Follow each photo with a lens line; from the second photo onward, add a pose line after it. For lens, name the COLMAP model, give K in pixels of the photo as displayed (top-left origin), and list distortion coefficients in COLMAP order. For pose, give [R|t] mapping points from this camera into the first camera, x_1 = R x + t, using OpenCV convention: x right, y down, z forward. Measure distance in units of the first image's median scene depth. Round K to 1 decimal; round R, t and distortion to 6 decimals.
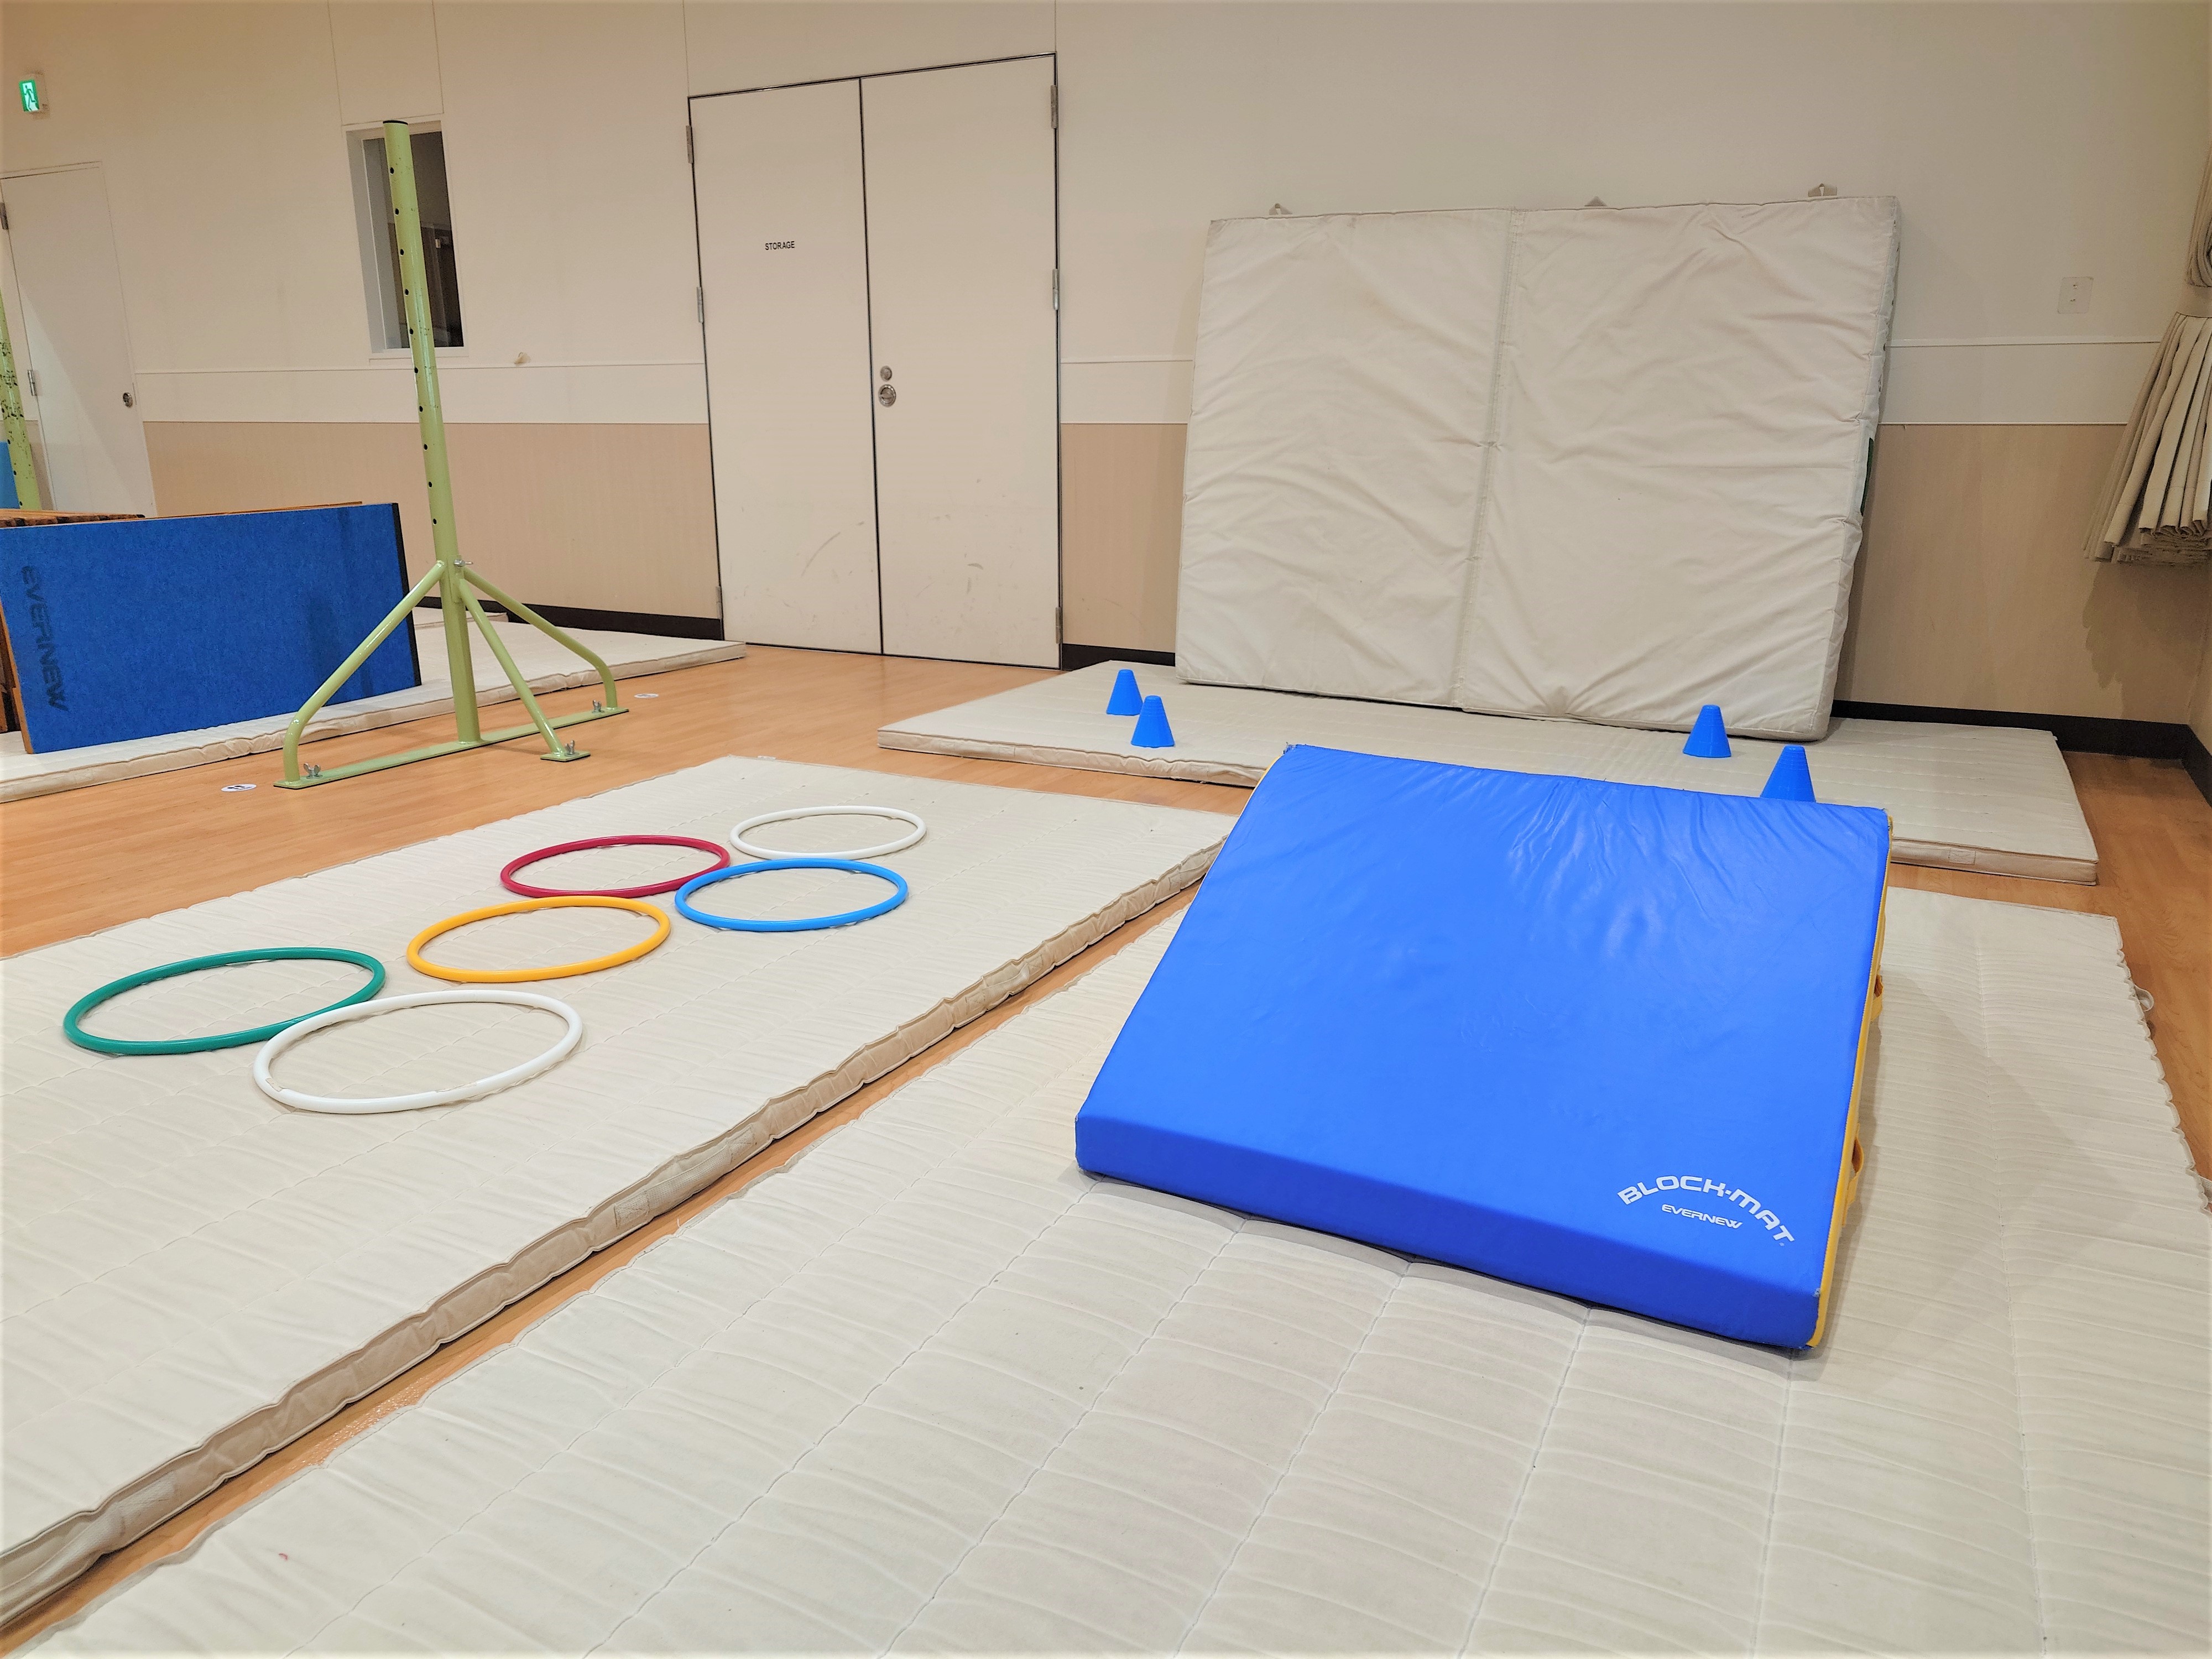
lens RADIAL K [[1567.4, 0, 1099.9], [0, 1567.4, 831.9], [0, 0, 1]] dist [-0.004094, -0.000571]
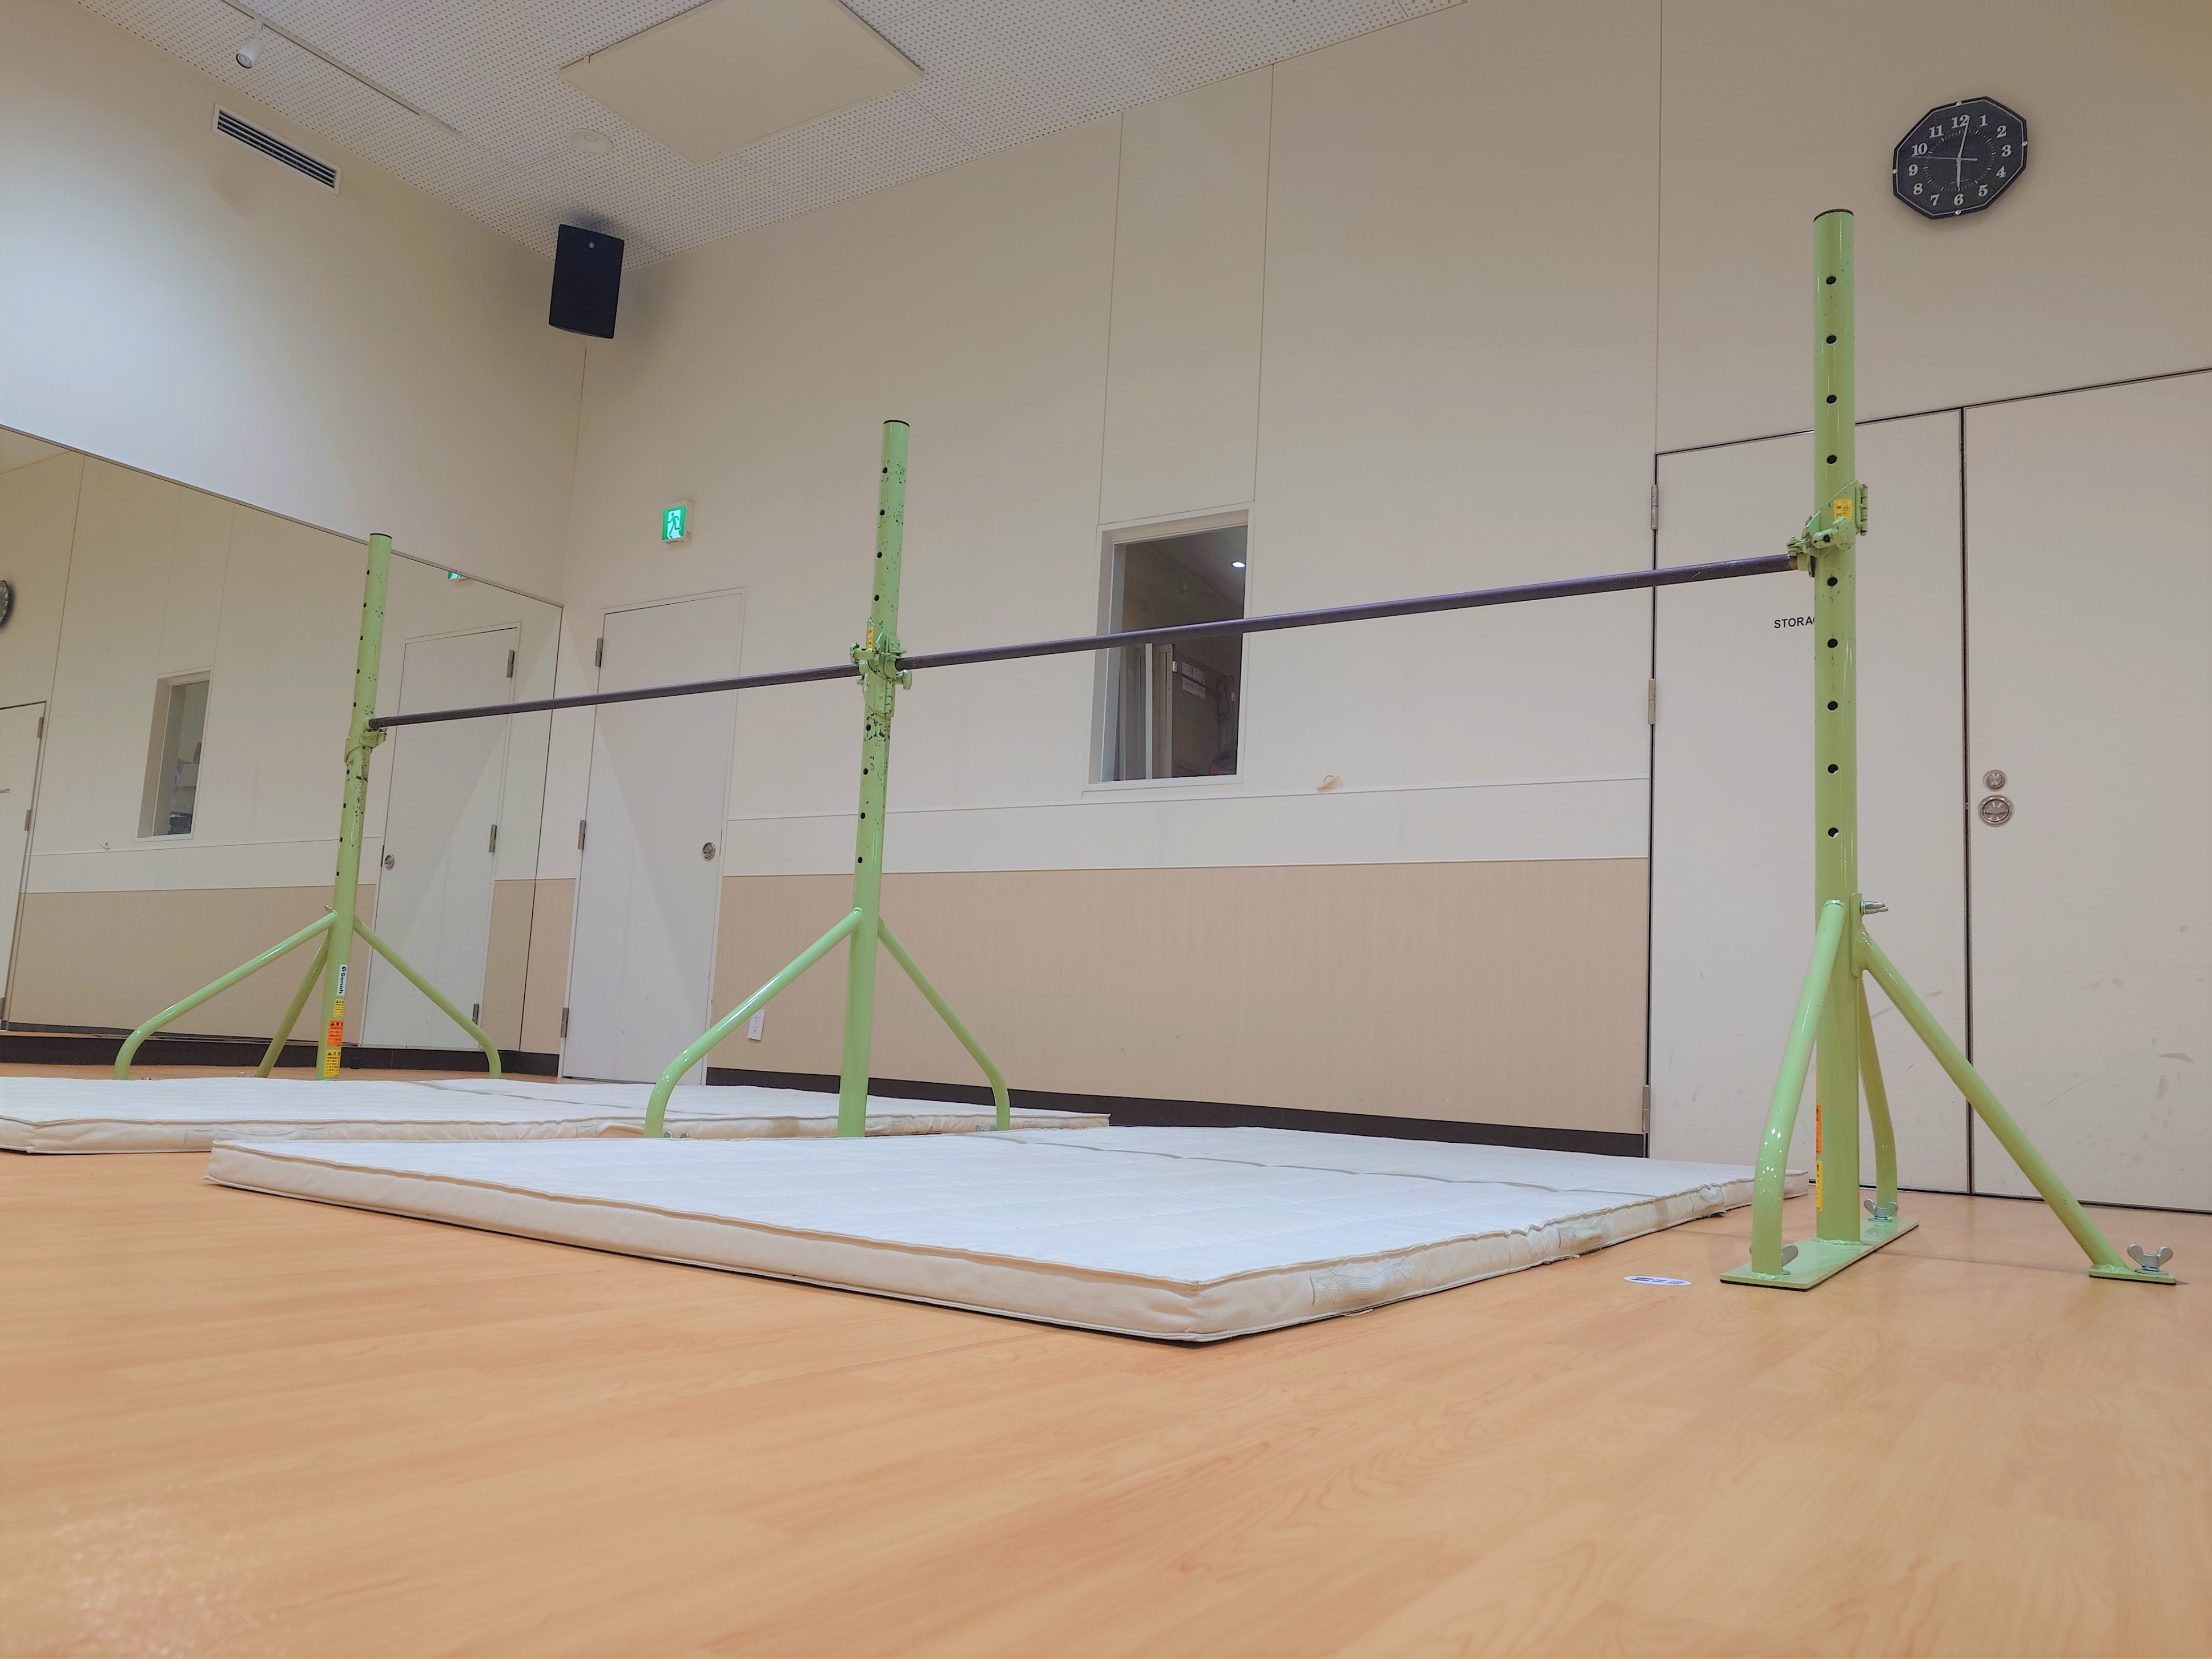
lens RADIAL K [[1567.6, 0, 1117.4], [0, 1567.6, 835.0], [0, 0, 1]] dist [-0.004094, -0.000571]
pose [[0.995997, 0.040277, -0.079795, -0.459667], [-0.068111, 0.920094, -0.385731, 0.023889], [0.057883, 0.389621, 0.919154, 0.341734]]
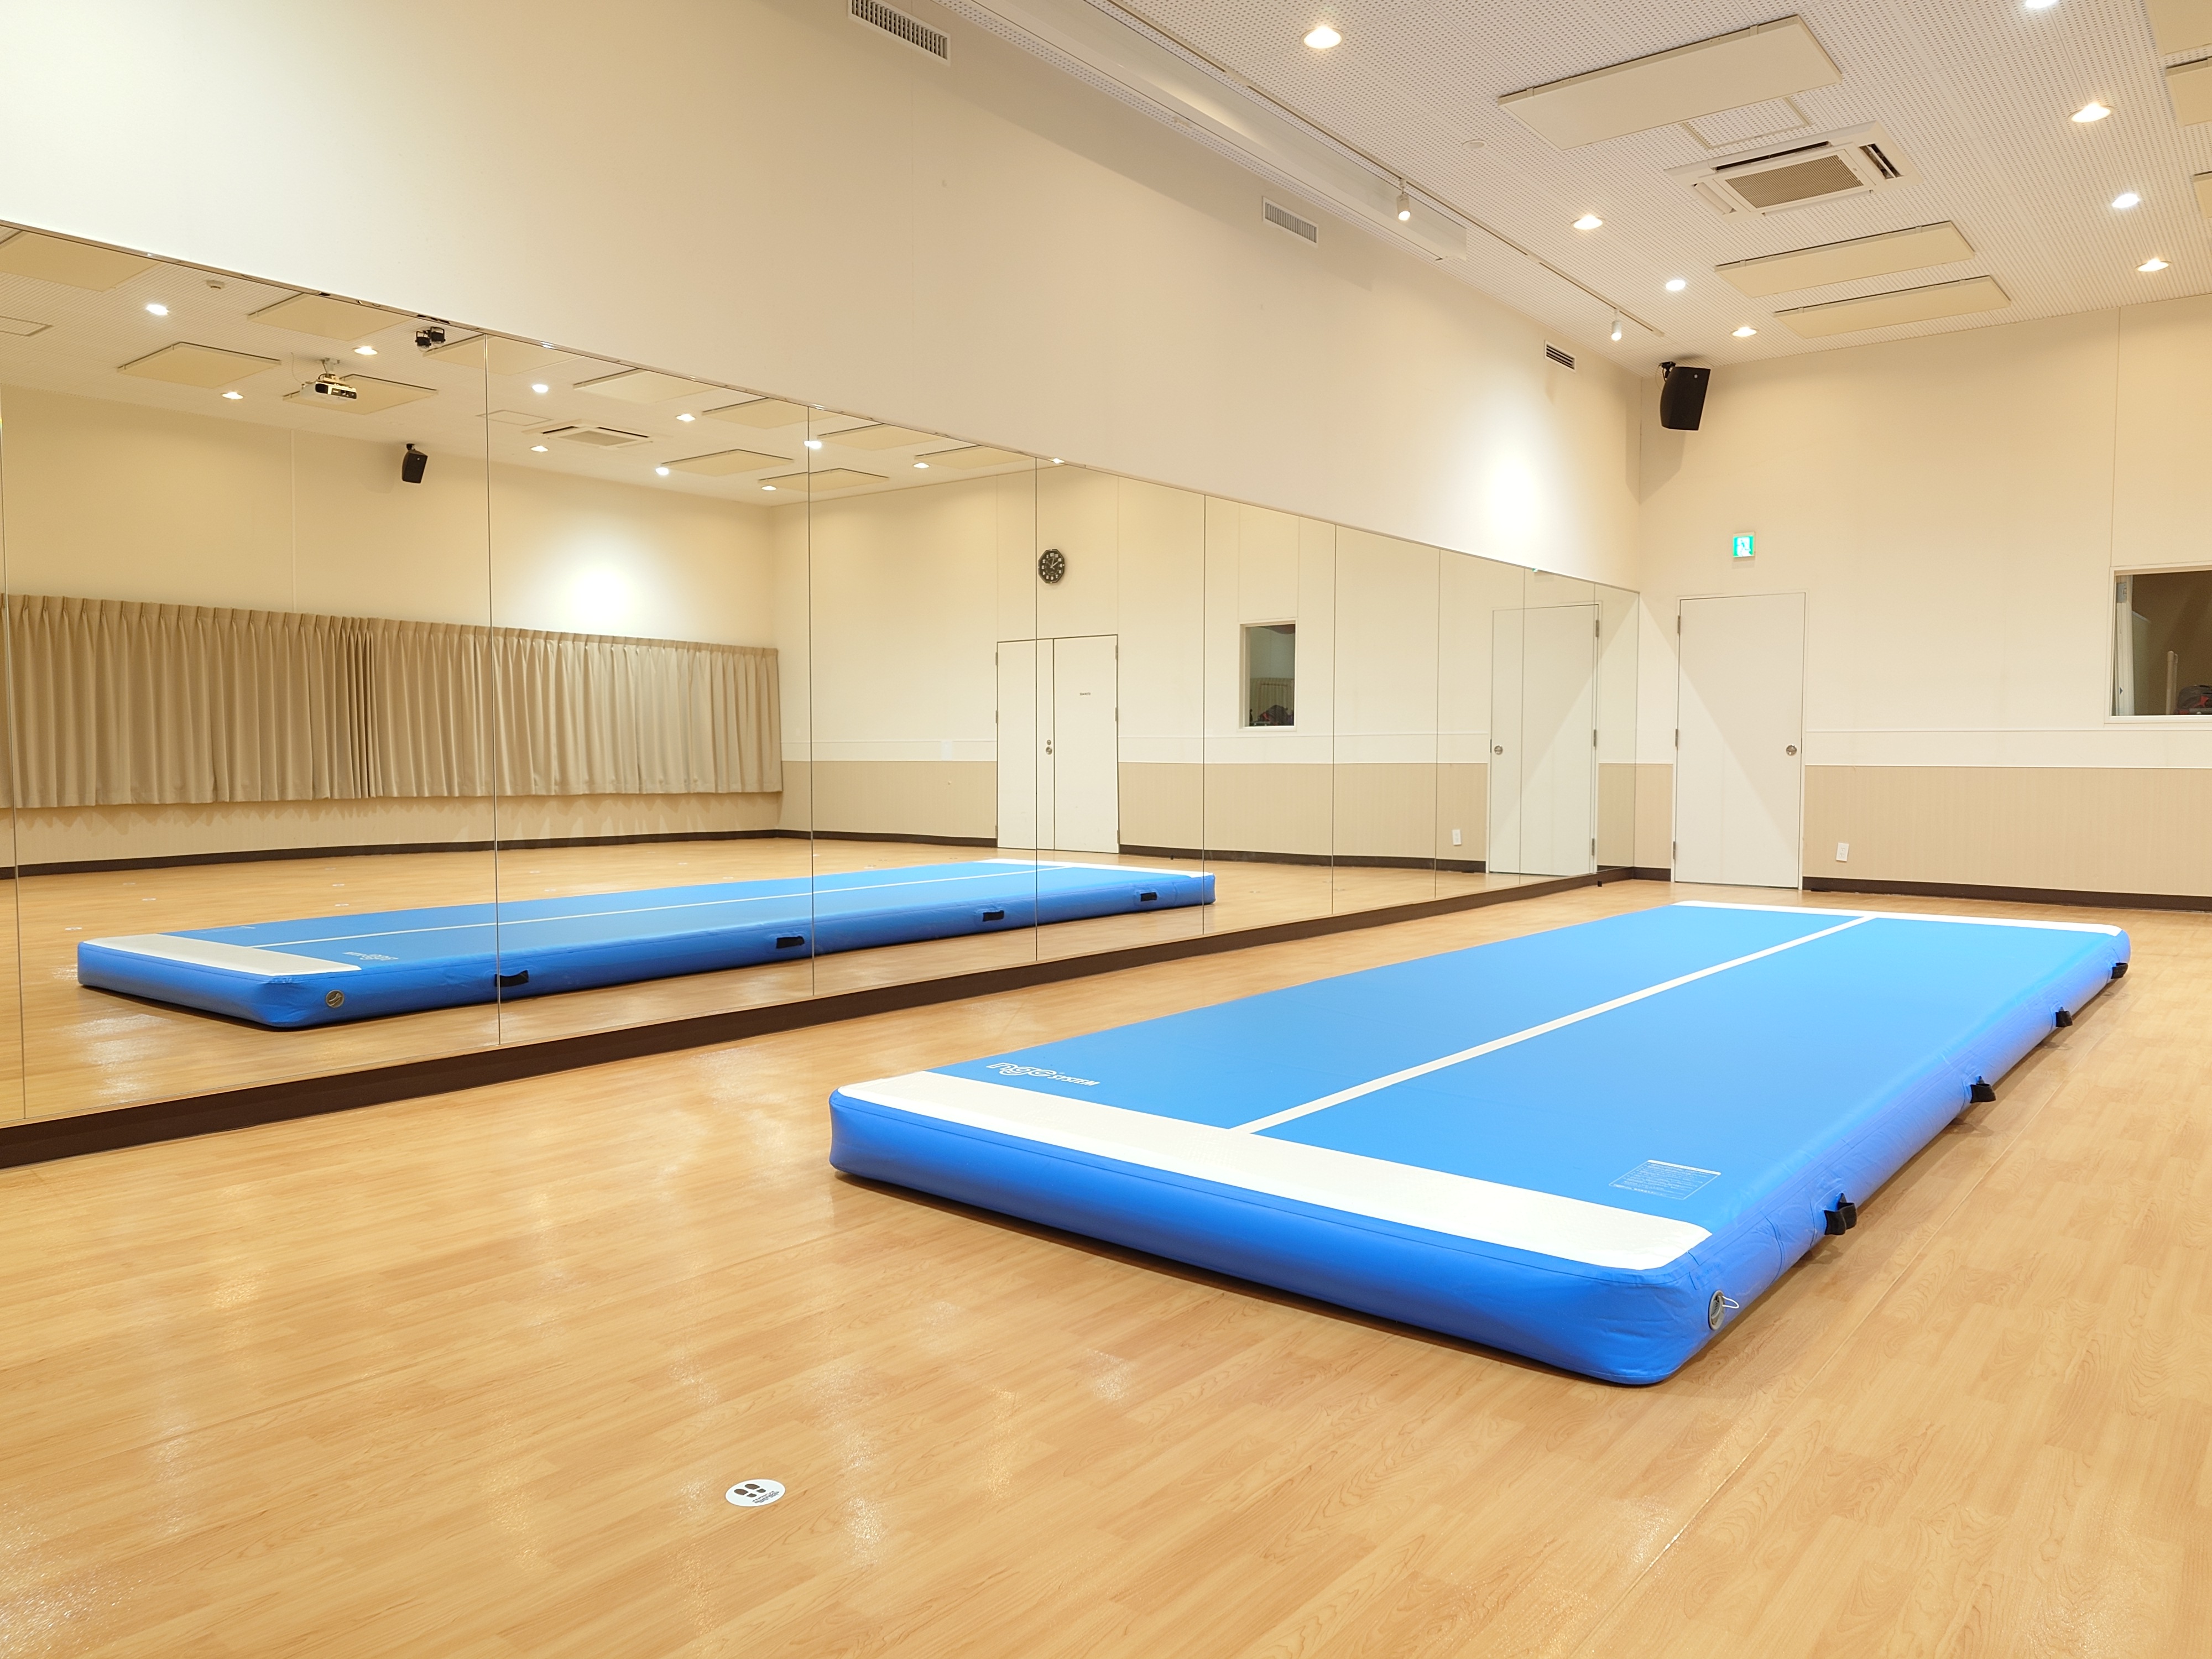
lens RADIAL K [[1567.4, 0, 1107.3], [0, 1567.4, 827.3], [0, 0, 1]] dist [-0.004094, -0.000571]
pose [[0.981208, 0.008543, -0.192765, -1.269129], [-0.049149, 0.977132, -0.206875, 0.143052], [0.186590, 0.212462, 0.959189, -0.572833]]
